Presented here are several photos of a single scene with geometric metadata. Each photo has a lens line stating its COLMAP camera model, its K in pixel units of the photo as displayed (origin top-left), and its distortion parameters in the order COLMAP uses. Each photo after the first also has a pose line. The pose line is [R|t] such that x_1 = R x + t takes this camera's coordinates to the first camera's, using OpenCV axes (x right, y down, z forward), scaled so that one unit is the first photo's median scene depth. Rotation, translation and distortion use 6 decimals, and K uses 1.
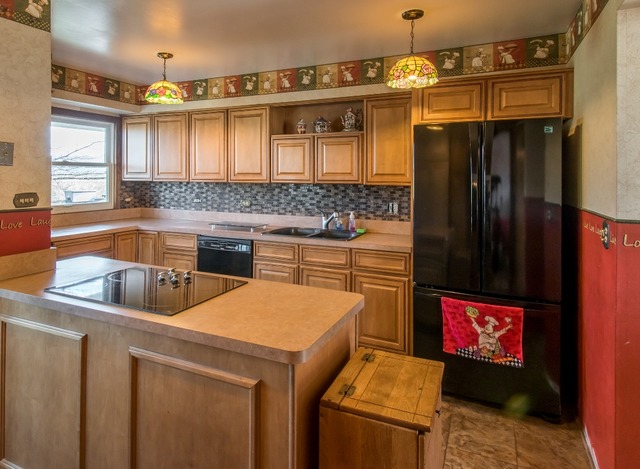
lens RADIAL K [[386.9, 0, 320.0], [0, 386.9, 234.5], [0, 0, 1]] dist [0.000246, -0.000006]
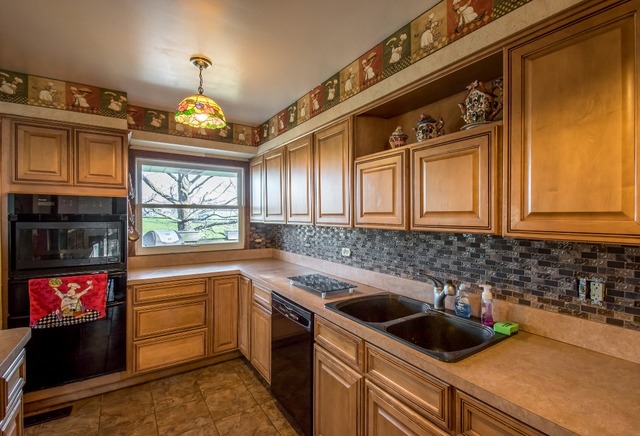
lens RADIAL K [[307.6, 0, 322.8], [0, 307.6, 232.6], [0, 0, 1]] dist [0.019064, -0.019107]
pose [[0.844864, 0.025961, -0.534350, 0.115441], [-0.080407, 0.993638, -0.078857, -0.079363], [0.528904, 0.109589, 0.841577, 0.525013]]
